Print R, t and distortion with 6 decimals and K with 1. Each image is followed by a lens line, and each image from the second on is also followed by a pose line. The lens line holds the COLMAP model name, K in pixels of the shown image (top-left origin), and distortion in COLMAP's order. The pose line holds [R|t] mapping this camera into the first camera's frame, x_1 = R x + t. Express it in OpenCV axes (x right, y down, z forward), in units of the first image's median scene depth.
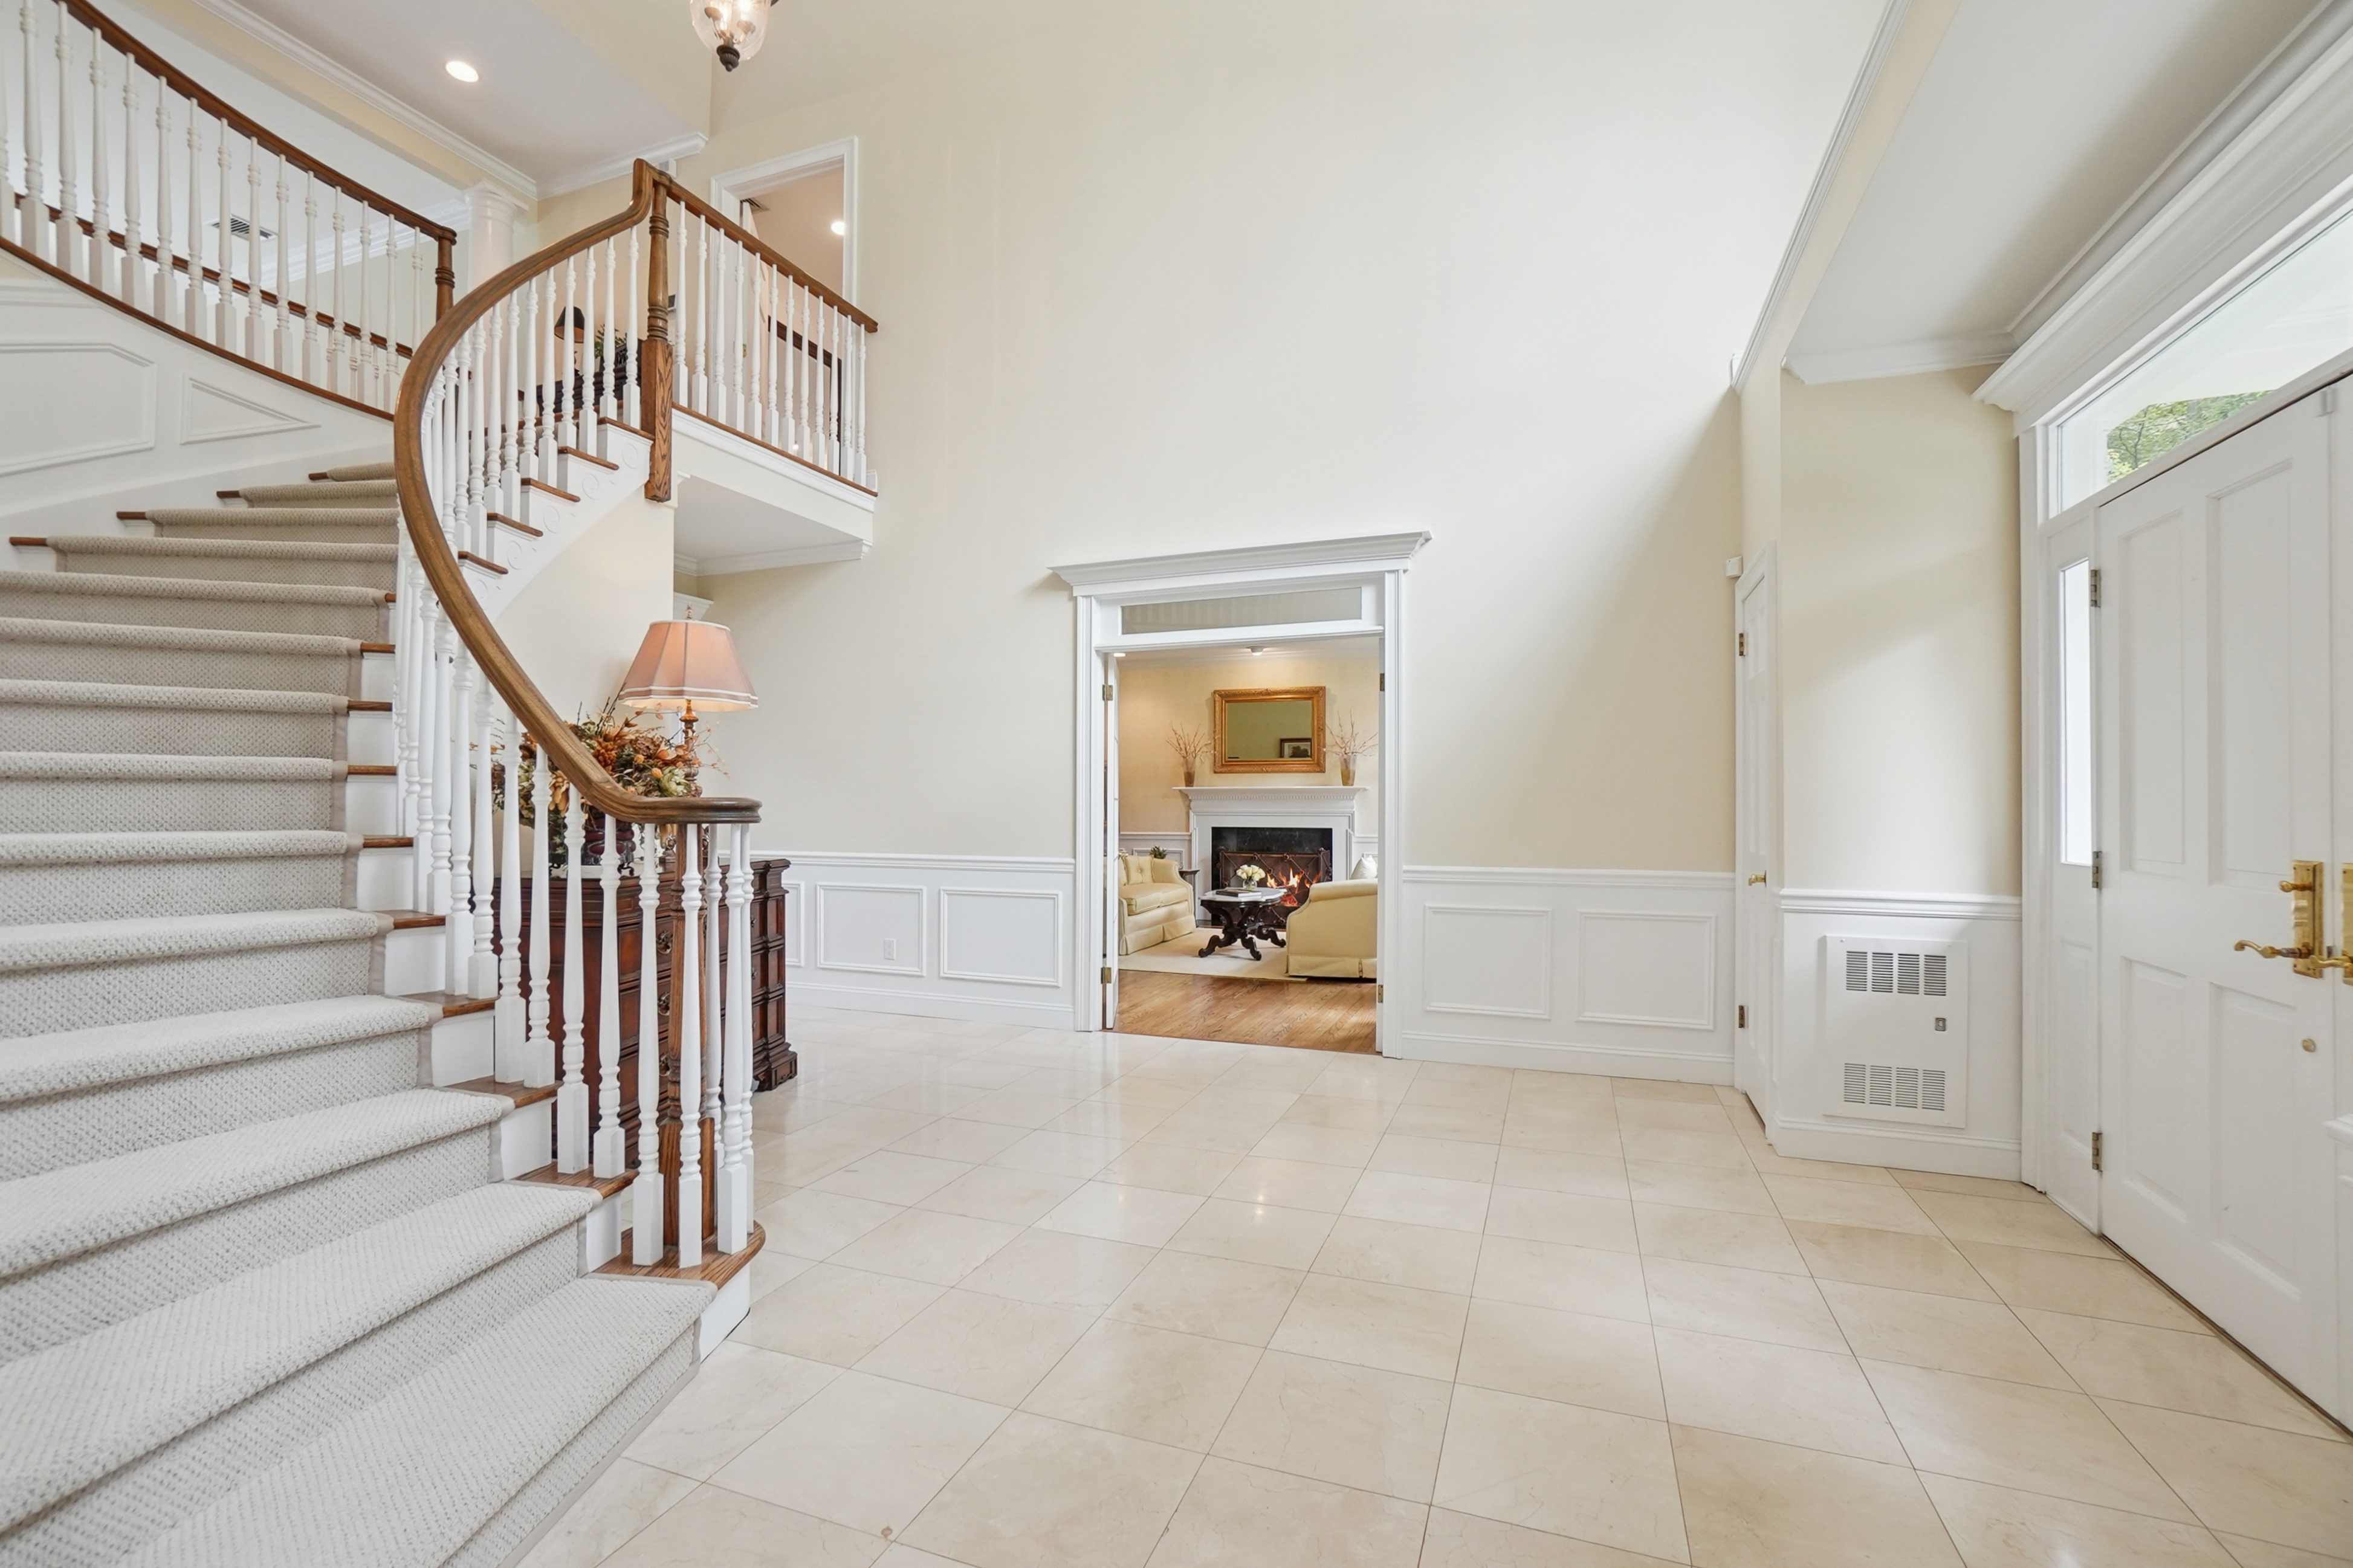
lens RADIAL K [[1037.7, 0, 1157.5], [0, 1037.7, 787.8], [0, 0, 1]] dist [-0.033355, 0.012176]
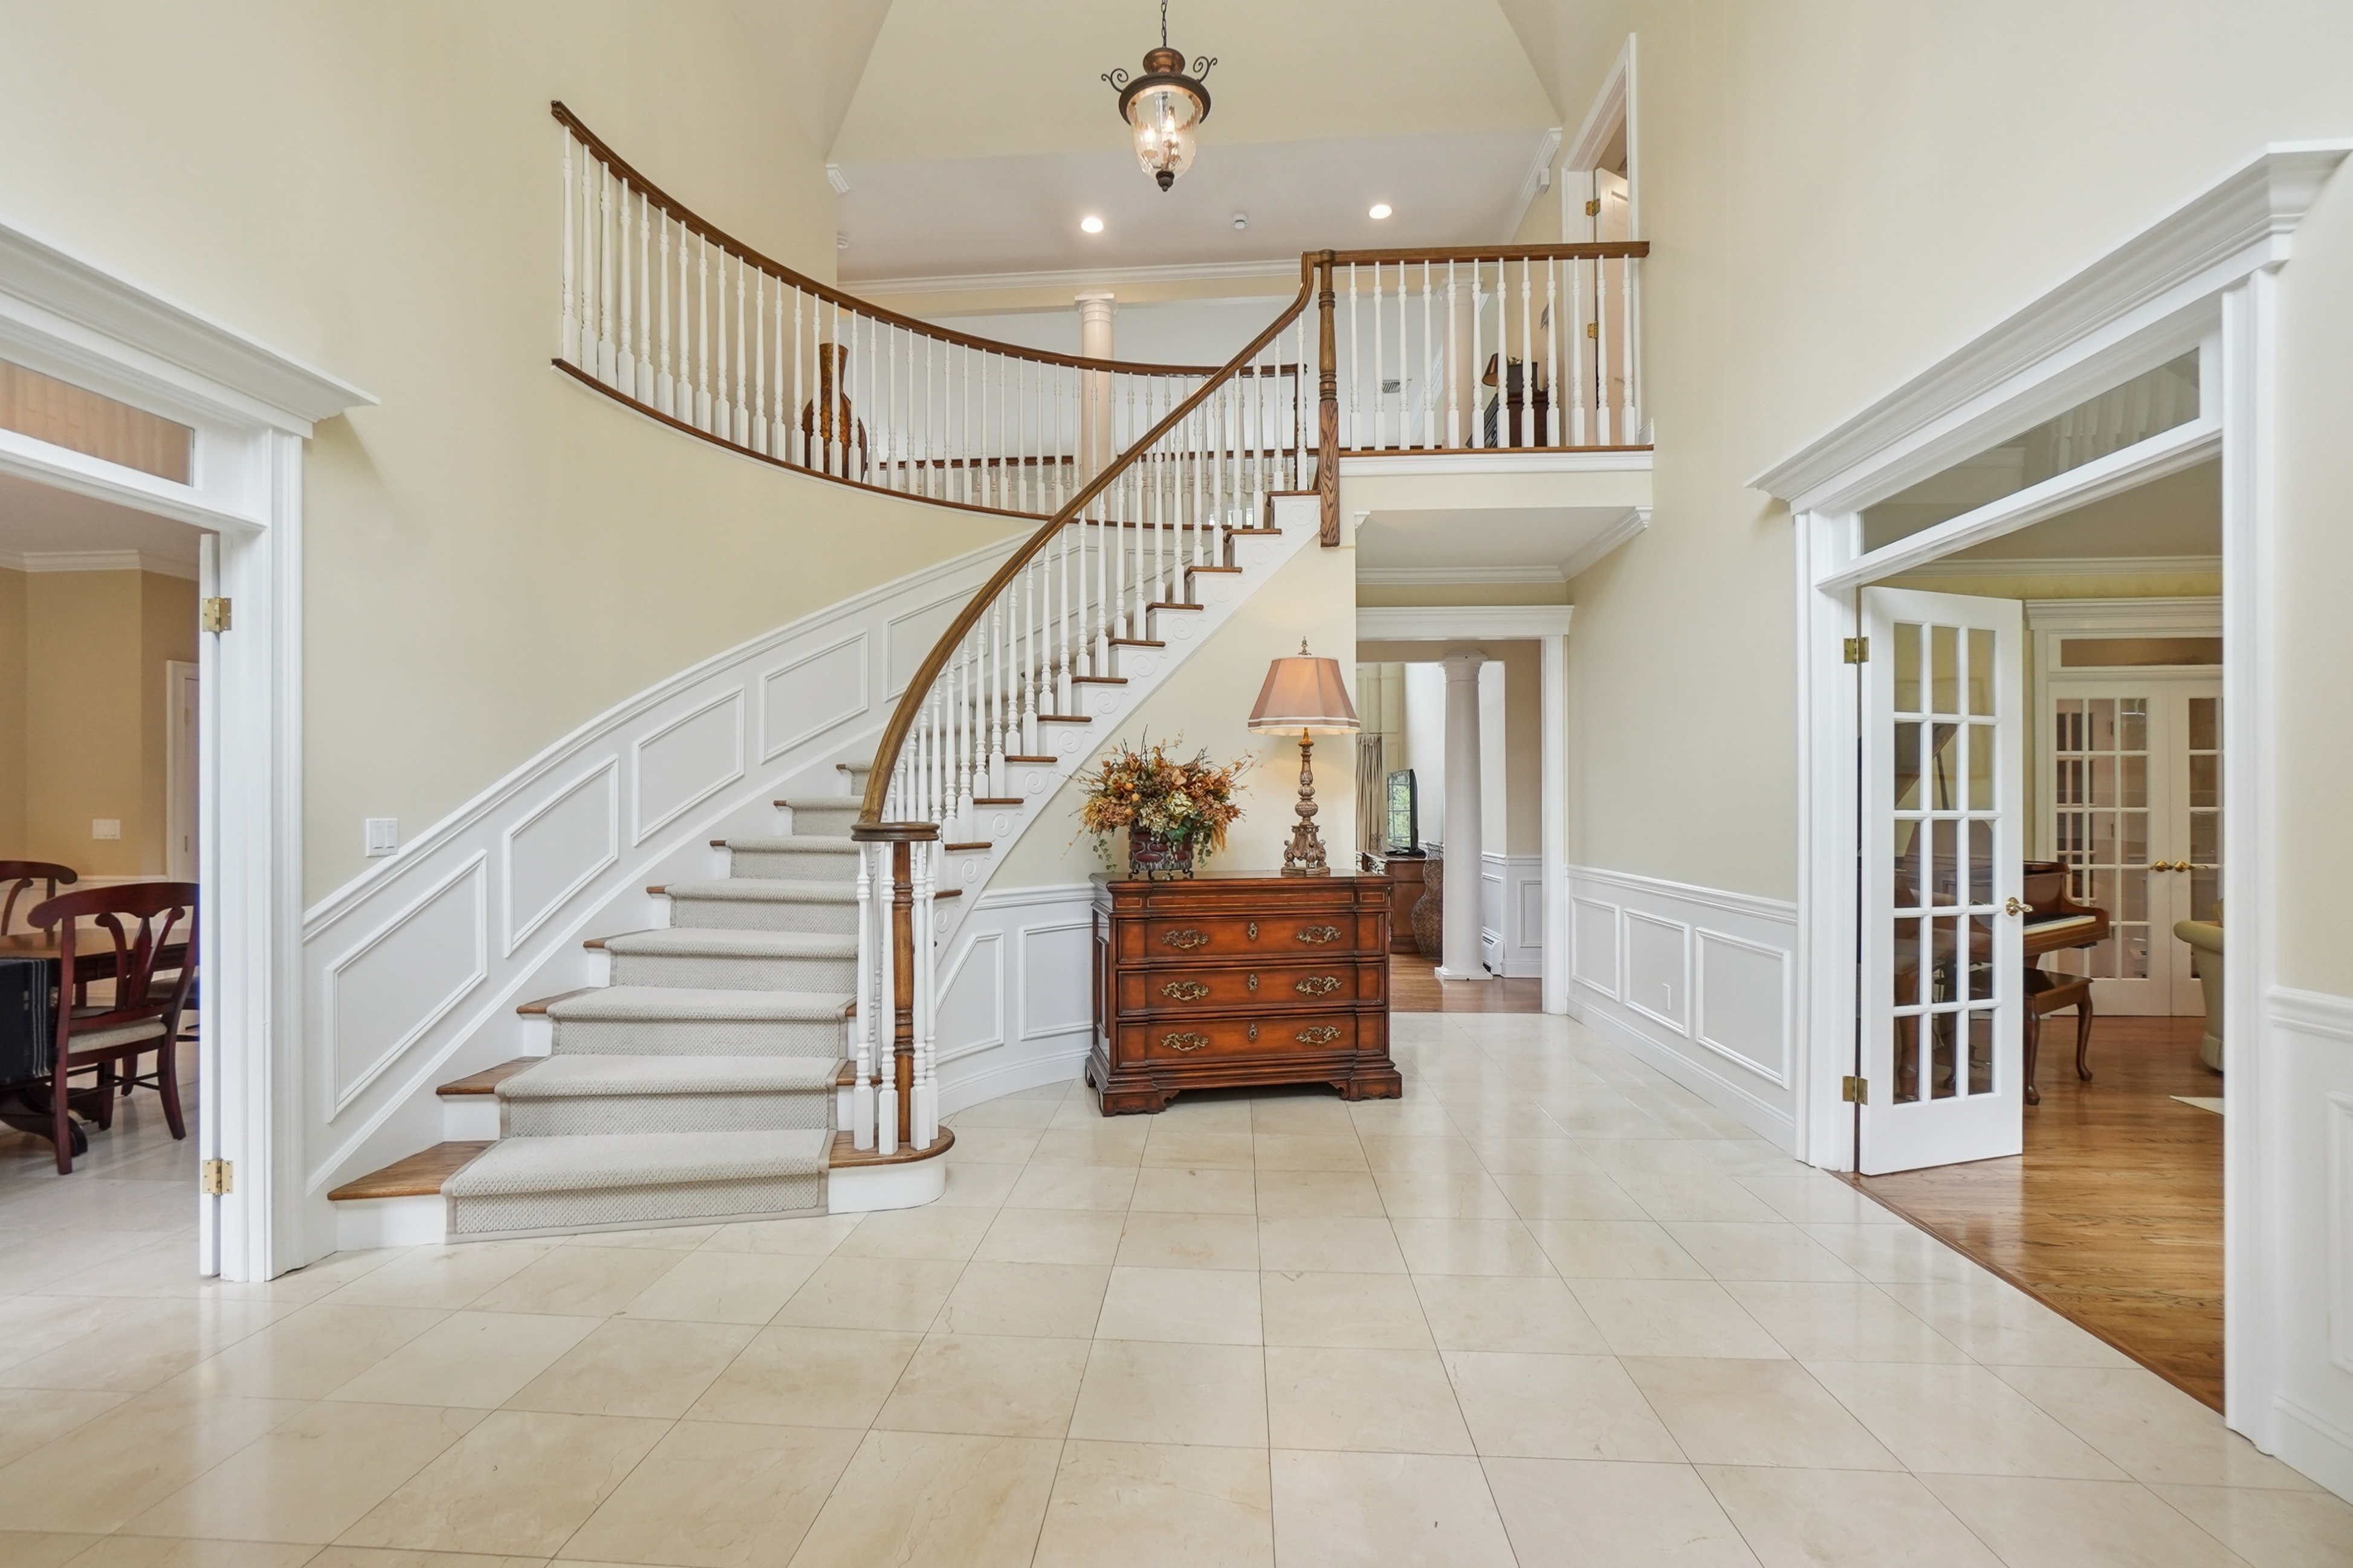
lens RADIAL K [[1037.7, 0, 1158.6], [0, 1037.7, 805.6], [0, 0, 1]] dist [-0.033355, 0.012176]
pose [[0.292538, -0.005136, -0.956240, 0.264745], [0.016897, 0.999857, -0.000201, -0.001556], [0.956105, -0.016099, 0.292583, 0.248666]]
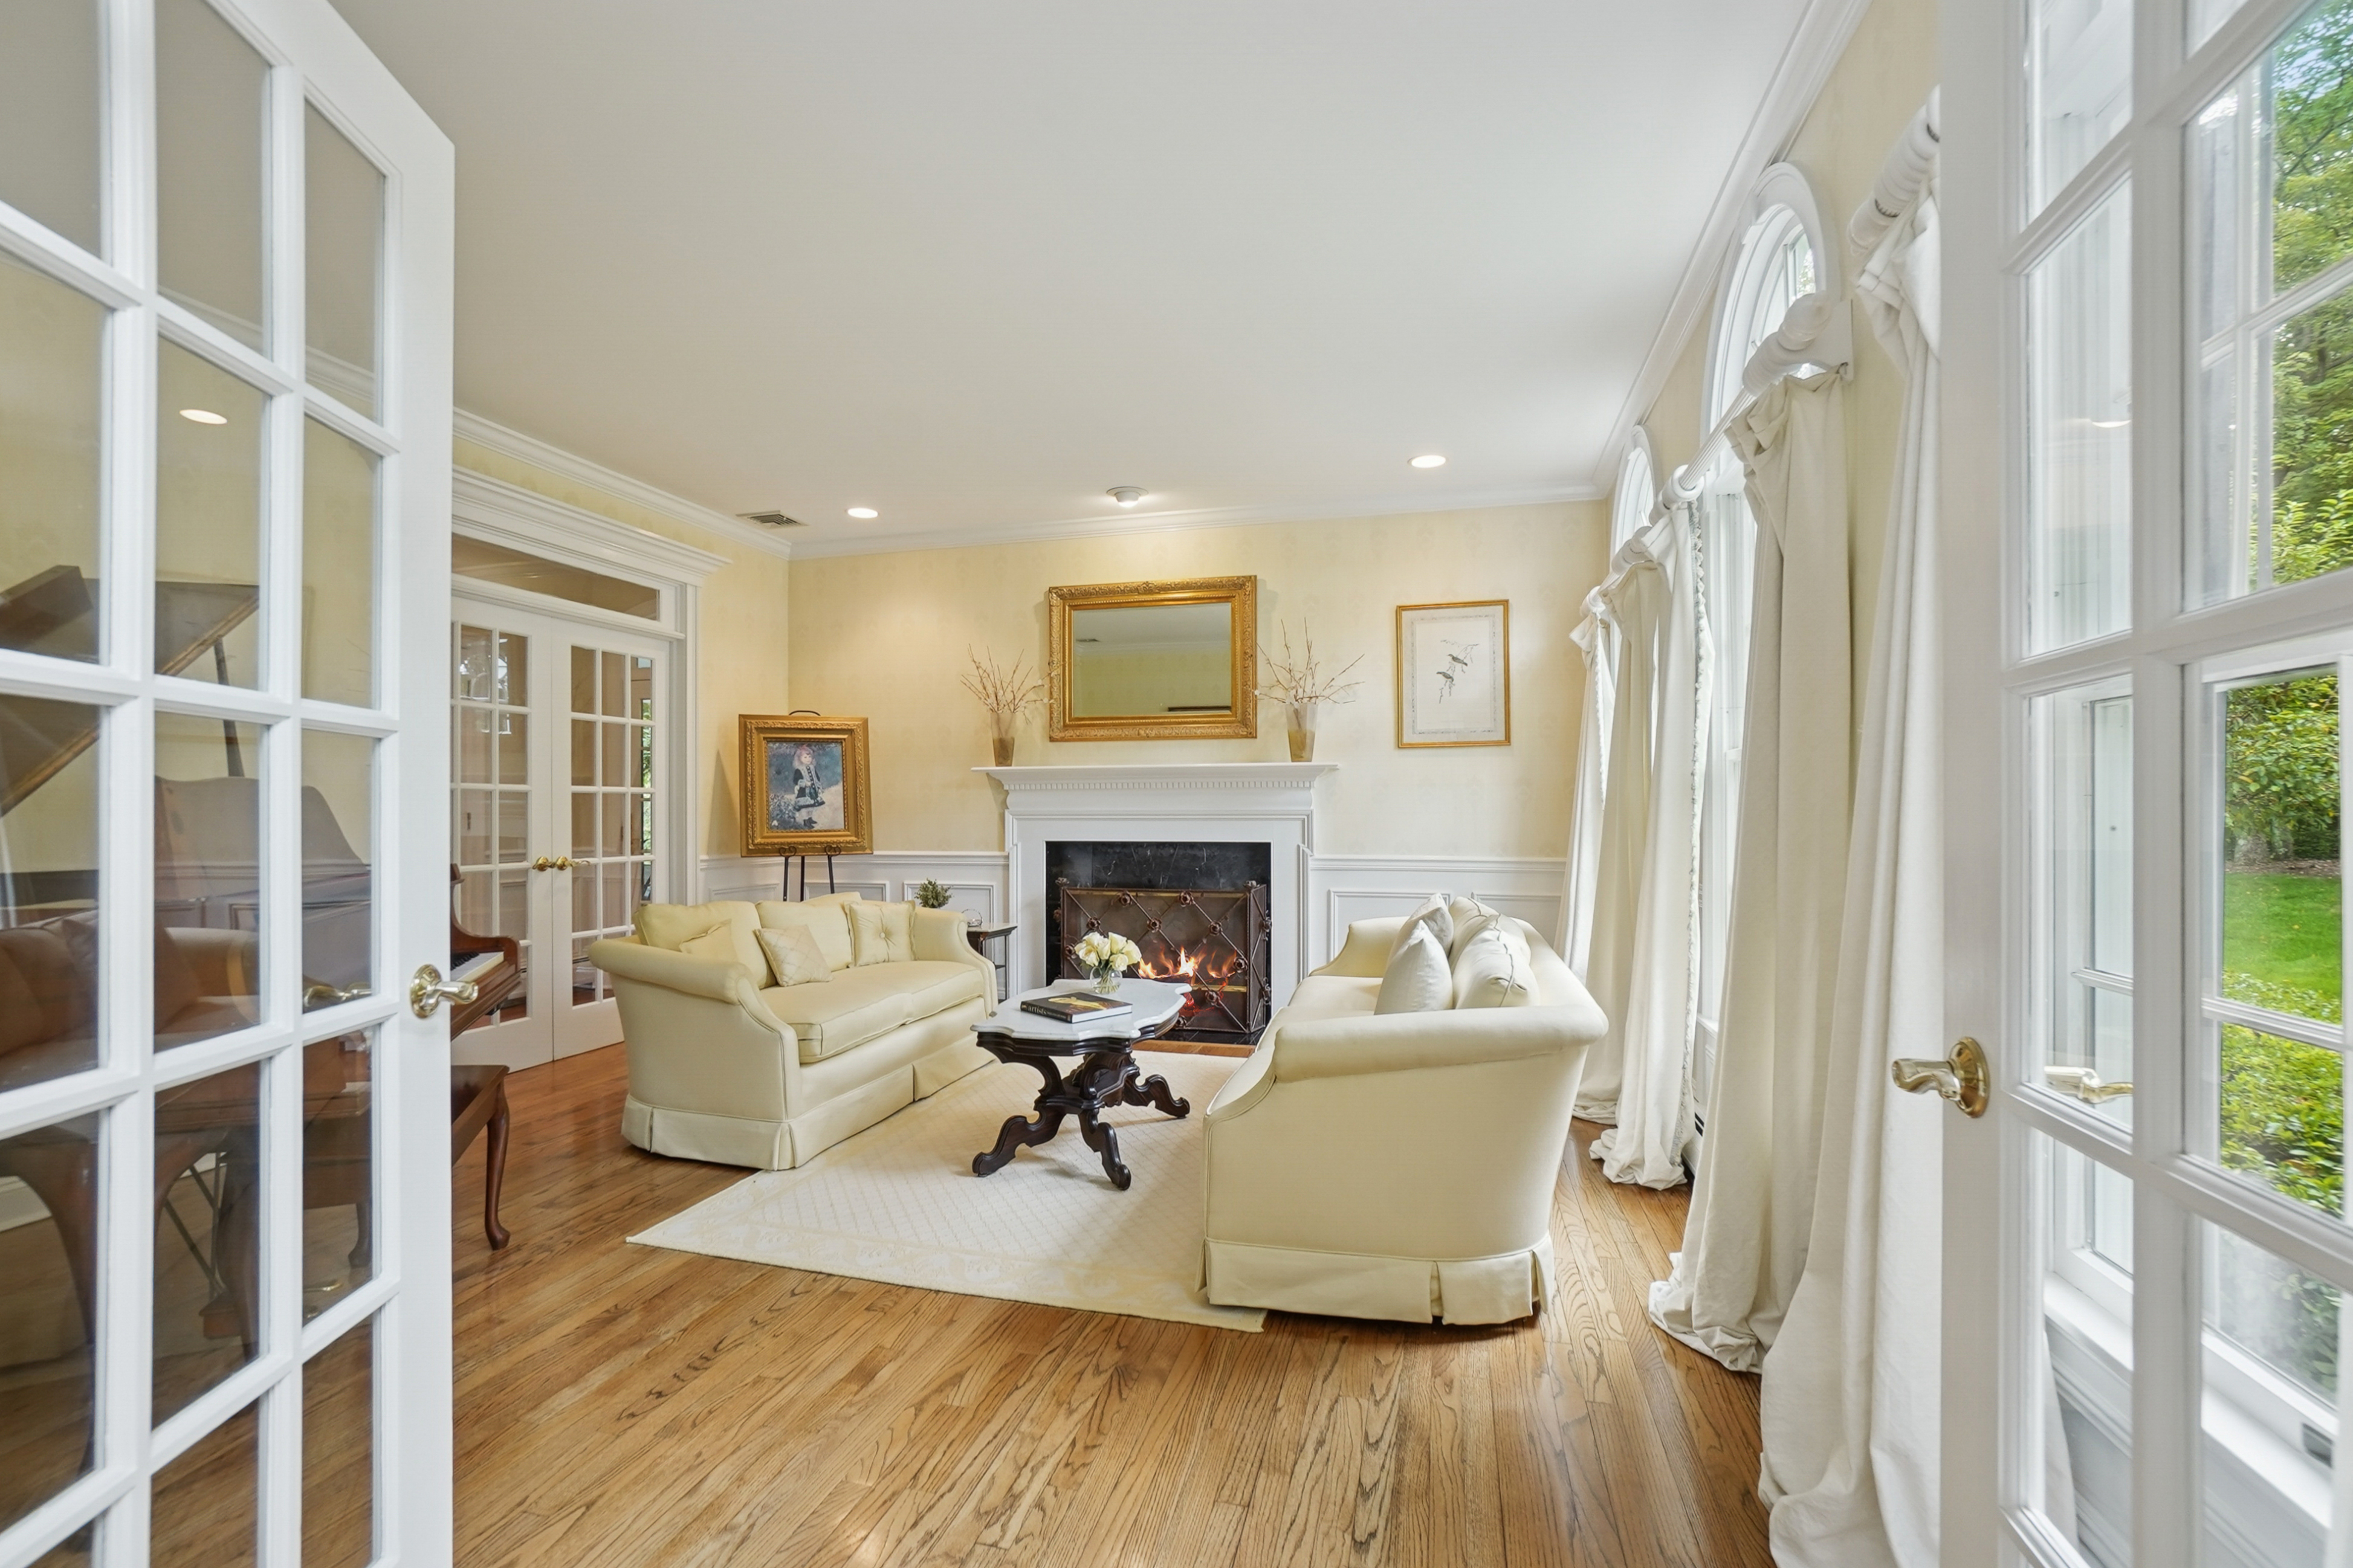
lens RADIAL K [[1037.7, 0, 1177.6], [0, 1037.7, 807.0], [0, 0, 1]] dist [-0.033355, 0.012176]
pose [[0.991805, -0.003296, 0.127721, 0.060452], [0.002117, 0.999954, 0.009373, 0.017679], [-0.127746, -0.009026, 0.991766, 0.539401]]
